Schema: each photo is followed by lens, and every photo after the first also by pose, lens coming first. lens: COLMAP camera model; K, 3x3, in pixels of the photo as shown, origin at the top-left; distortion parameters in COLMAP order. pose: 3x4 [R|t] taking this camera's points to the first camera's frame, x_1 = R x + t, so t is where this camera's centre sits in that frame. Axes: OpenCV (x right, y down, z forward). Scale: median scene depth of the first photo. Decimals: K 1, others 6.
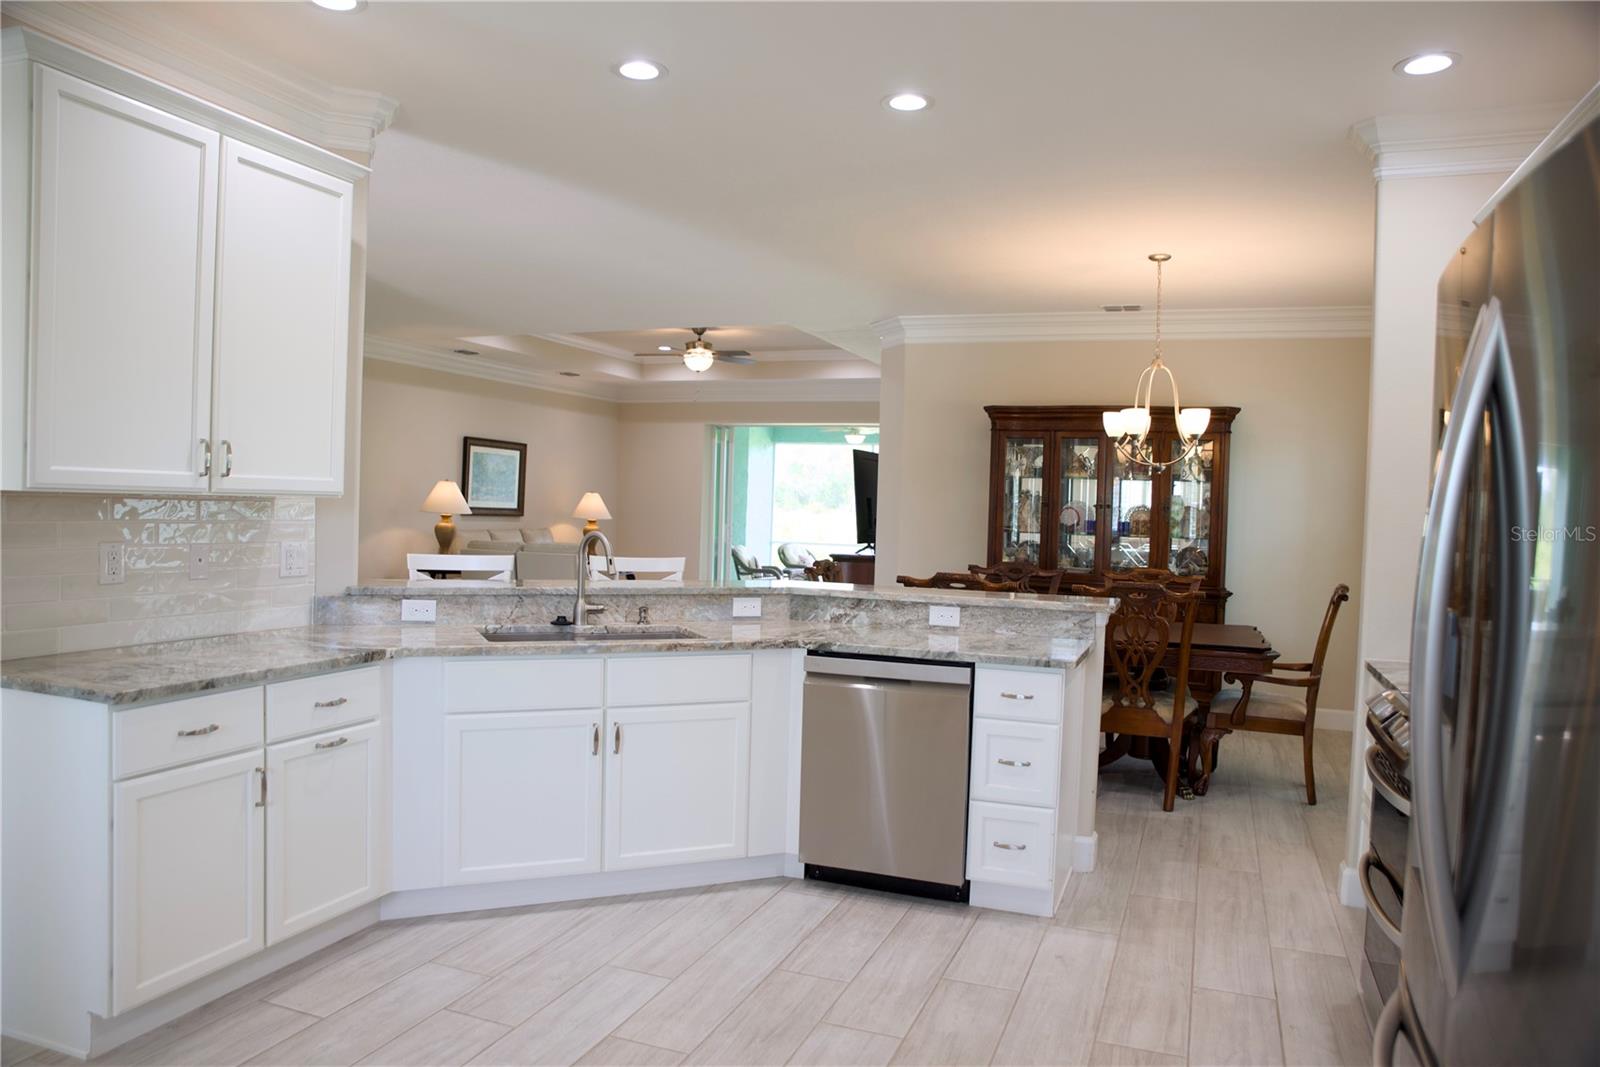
lens RADIAL K [[1097.6, 0, 797.7], [0, 1097.6, 525.1], [0, 0, 1]] dist [-0.004956, -0.000456]
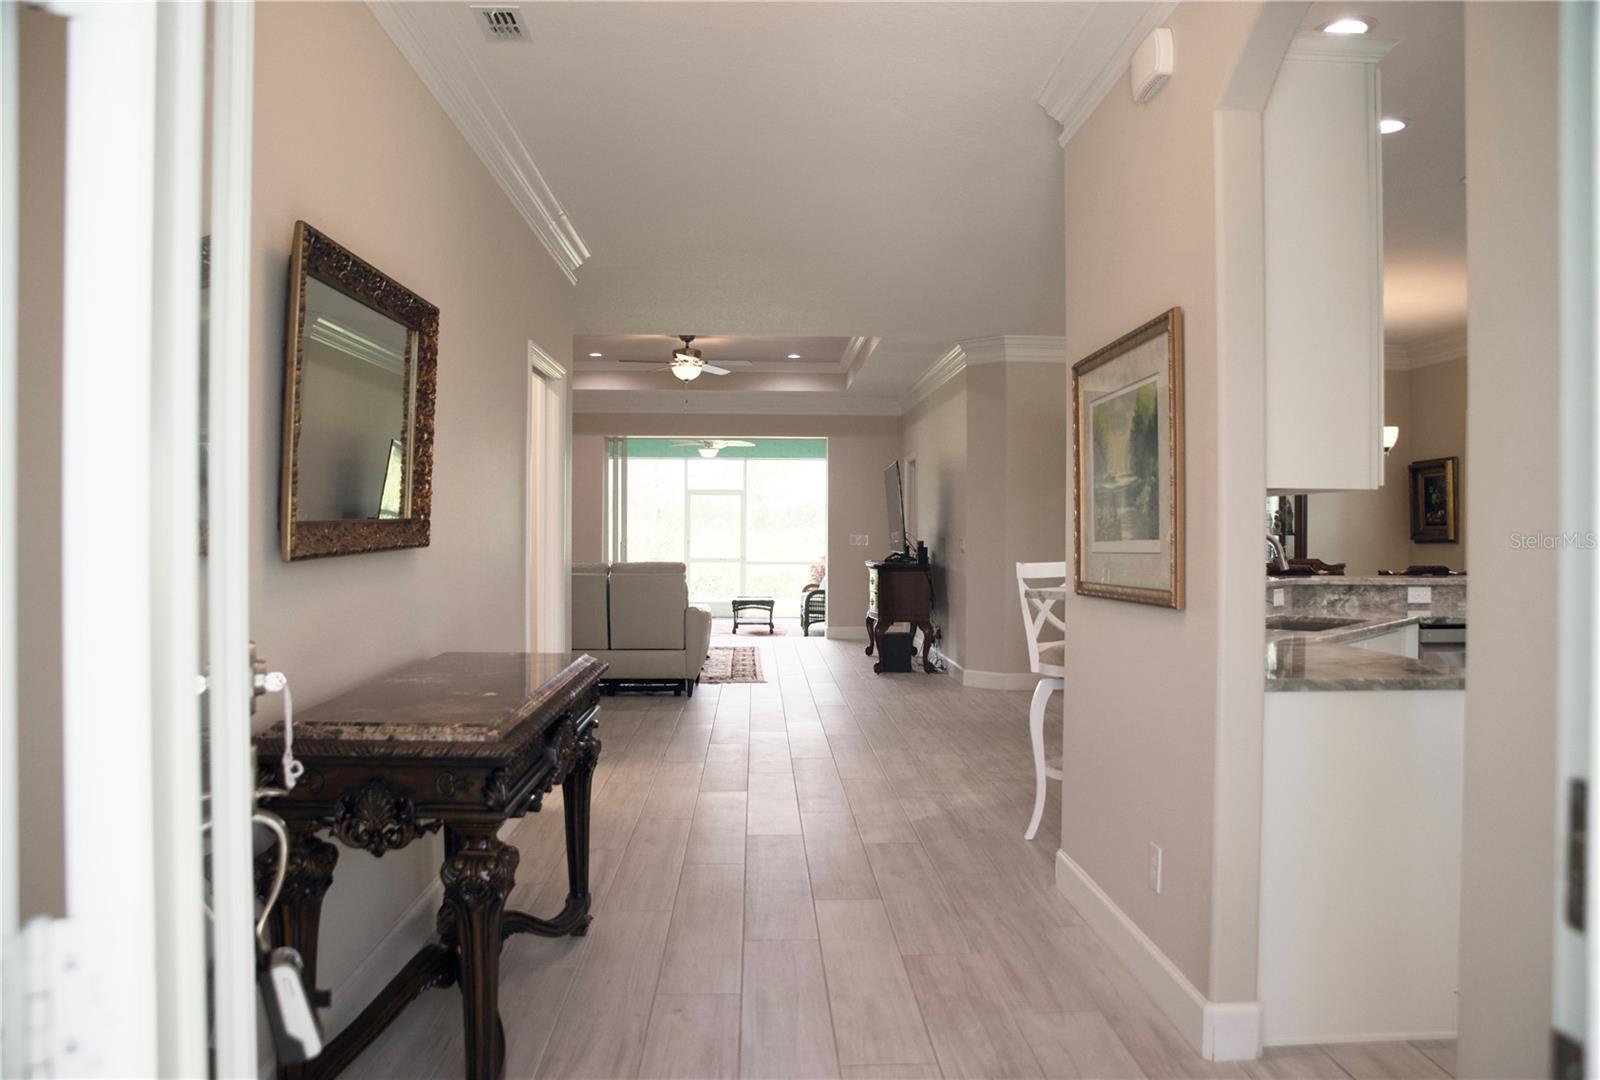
lens RADIAL K [[1142.6, 0, 801.2], [0, 1142.6, 543.5], [0, 0, 1]] dist [-0.046894, -0.000993]
pose [[0.913117, -0.032300, 0.406417, -0.531209], [0.032860, 0.999444, 0.005603, -0.001812], [-0.406372, 0.008239, 0.913671, 0.075544]]
